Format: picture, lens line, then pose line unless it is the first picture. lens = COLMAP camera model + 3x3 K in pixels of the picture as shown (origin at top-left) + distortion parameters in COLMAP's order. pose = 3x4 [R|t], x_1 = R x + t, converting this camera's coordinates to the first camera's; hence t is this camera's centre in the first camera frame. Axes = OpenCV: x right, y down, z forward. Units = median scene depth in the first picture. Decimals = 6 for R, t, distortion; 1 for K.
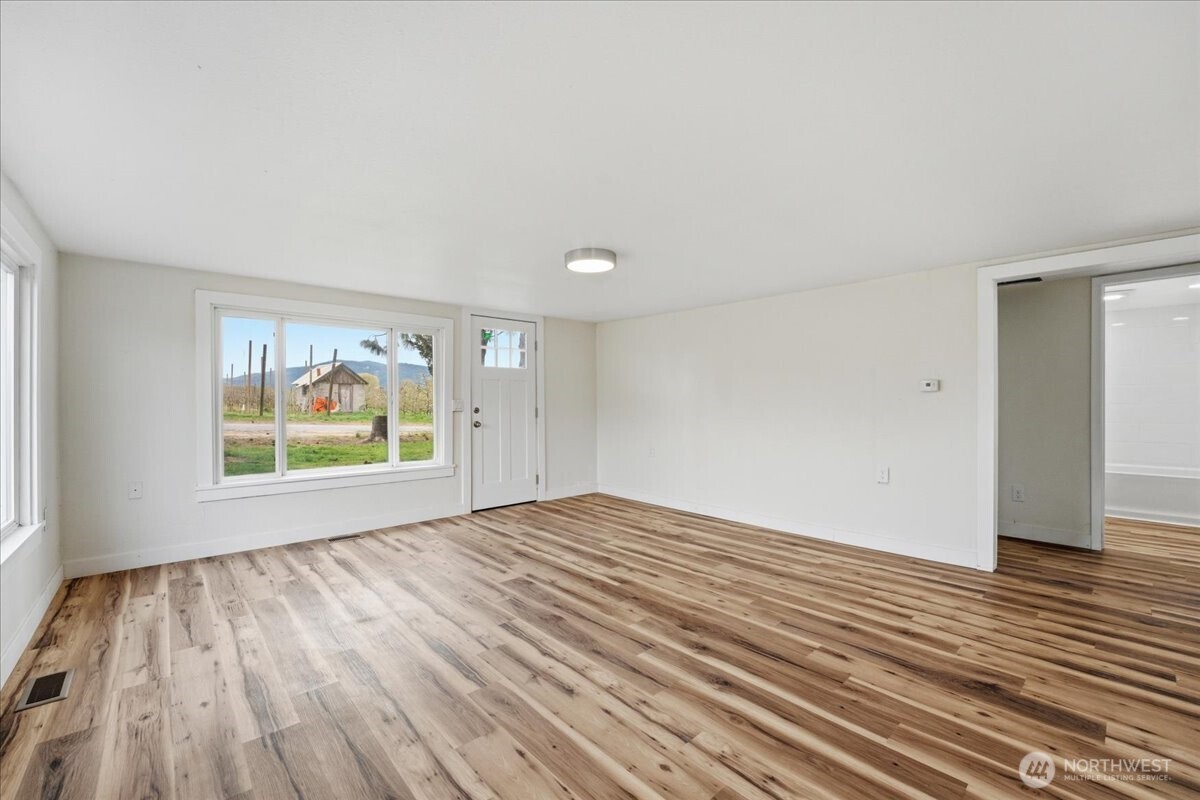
lens RADIAL K [[499.6, 0, 594.7], [0, 499.6, 411.7], [0, 0, 1]] dist [-0.021728, 0.002107]
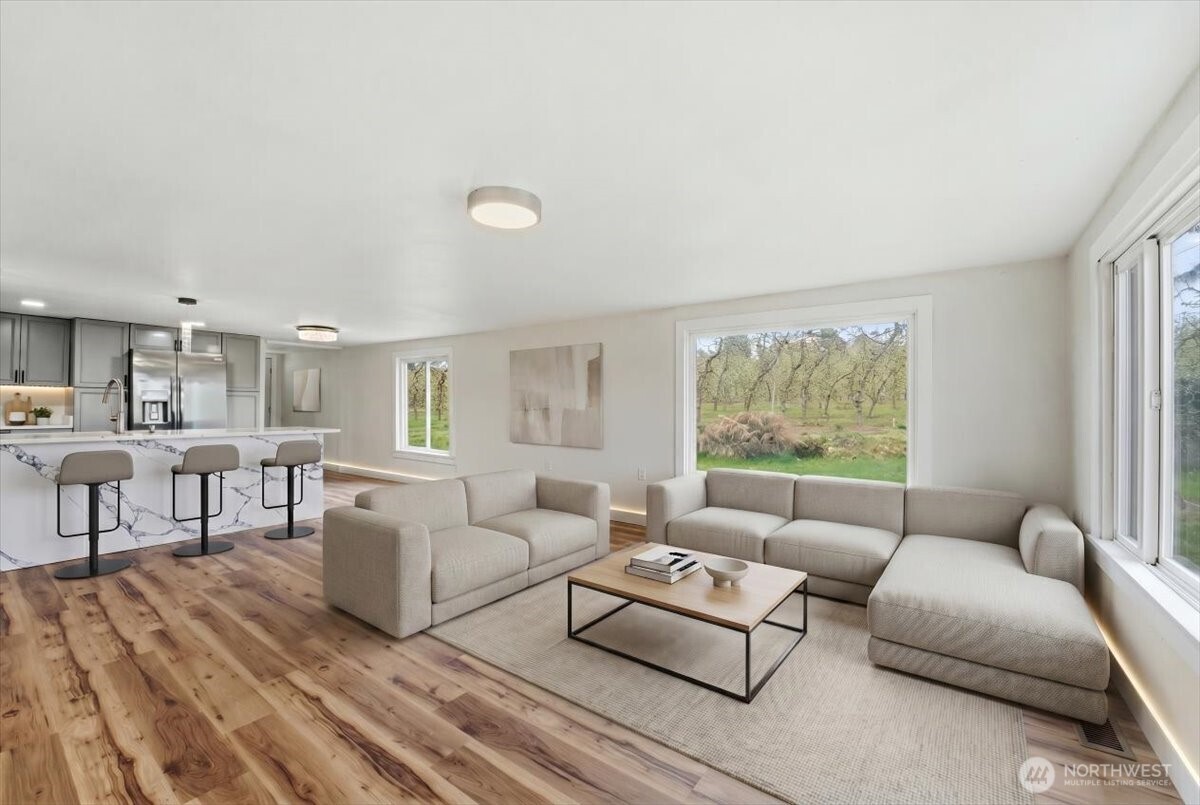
lens RADIAL K [[499.6, 0, 610.0], [0, 499.6, 403.2], [0, 0, 1]] dist [-0.021728, 0.002107]
pose [[-0.974190, -0.006742, -0.225627, 0.002682], [-0.009316, 0.999903, 0.010344, -0.031738], [0.225536, 0.012179, -0.974159, 1.671243]]
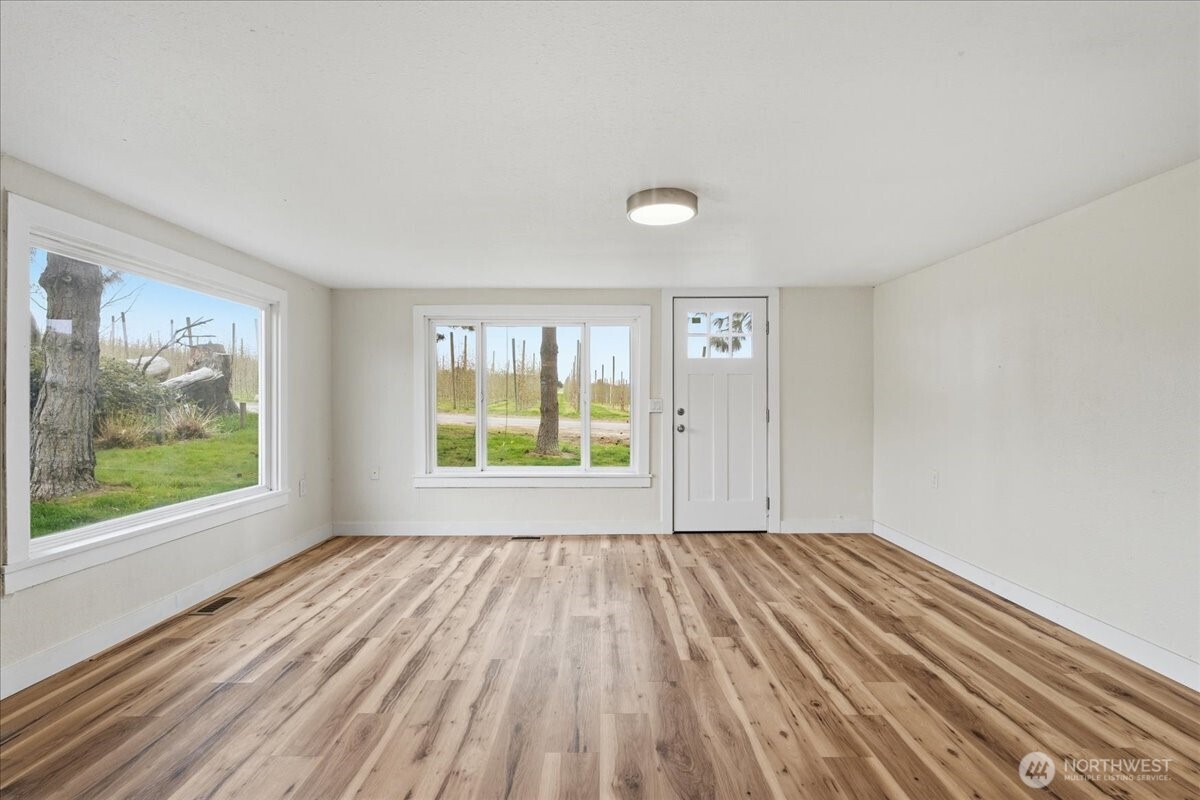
lens RADIAL K [[580.9, 0, 592.7], [0, 580.9, 407.4], [0, 0, 1]] dist [-0.003749, -0.000882]
pose [[0.744749, 0.005072, -0.667325, 0.473650], [-0.012813, 0.999895, -0.006700, -0.001780], [0.667222, 0.013540, 0.744736, 0.283691]]
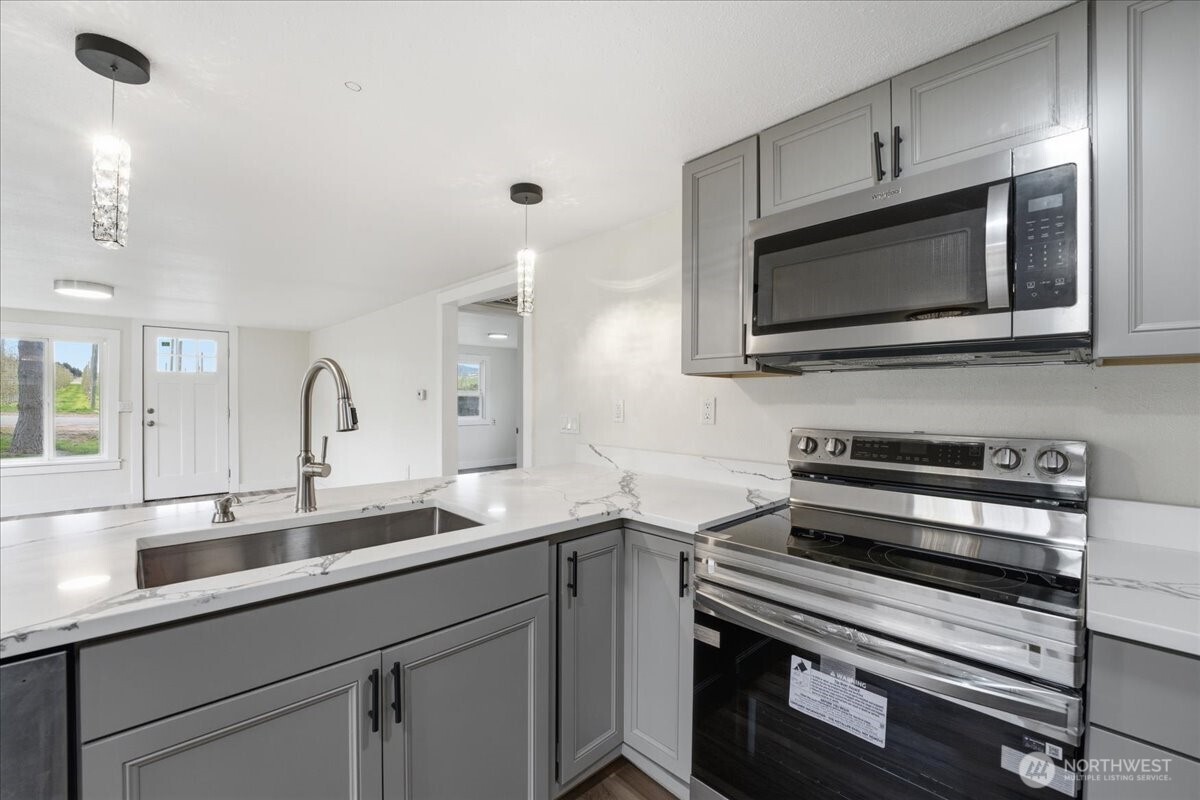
lens RADIAL K [[499.6, 0, 607.9], [0, 499.6, 403.7], [0, 0, 1]] dist [-0.021728, 0.002107]
pose [[0.999191, 0.008674, 0.039264, 1.178251], [-0.008320, 0.999923, -0.009162, -0.027344], [-0.039340, 0.008828, 0.999187, -0.226837]]
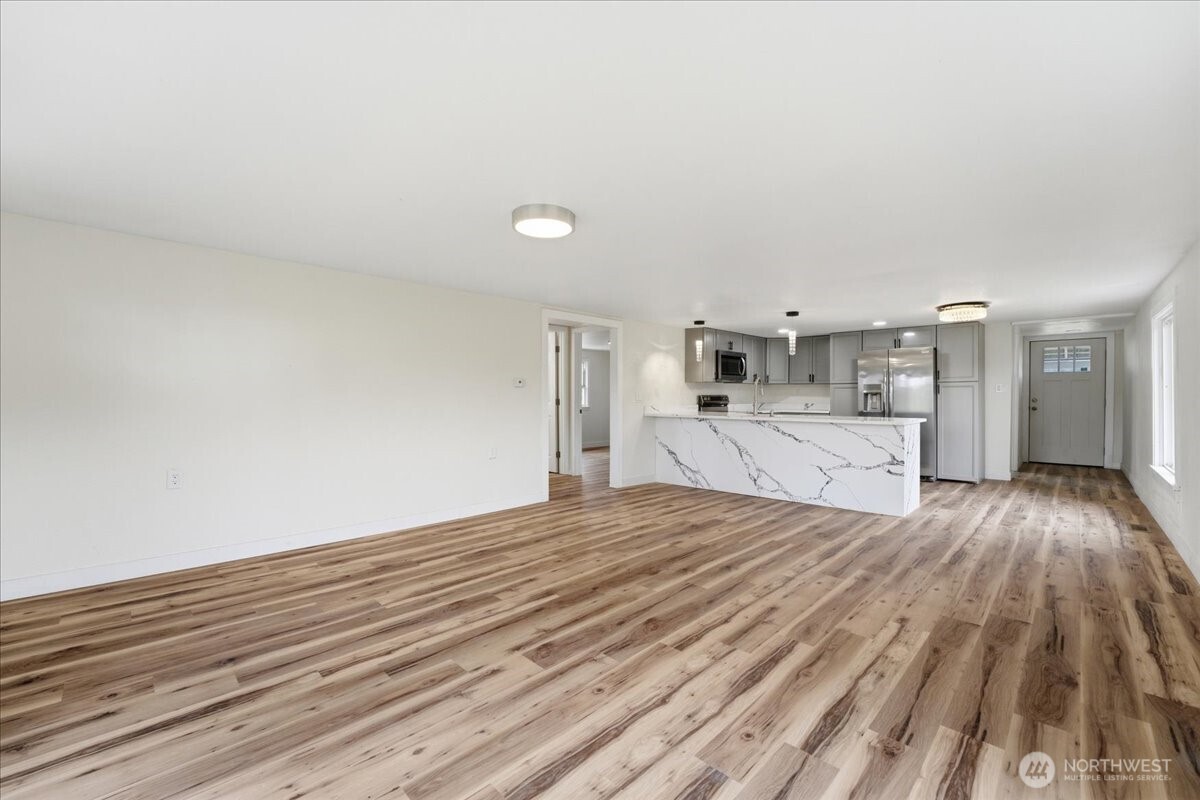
lens RADIAL K [[499.6, 0, 597.3], [0, 499.6, 401.9], [0, 0, 1]] dist [-0.021728, 0.002107]
pose [[-0.070592, -0.010961, 0.997445, -0.817197], [0.016284, 0.999794, 0.012139, -0.014160], [-0.997372, 0.017099, -0.070399, 0.939754]]
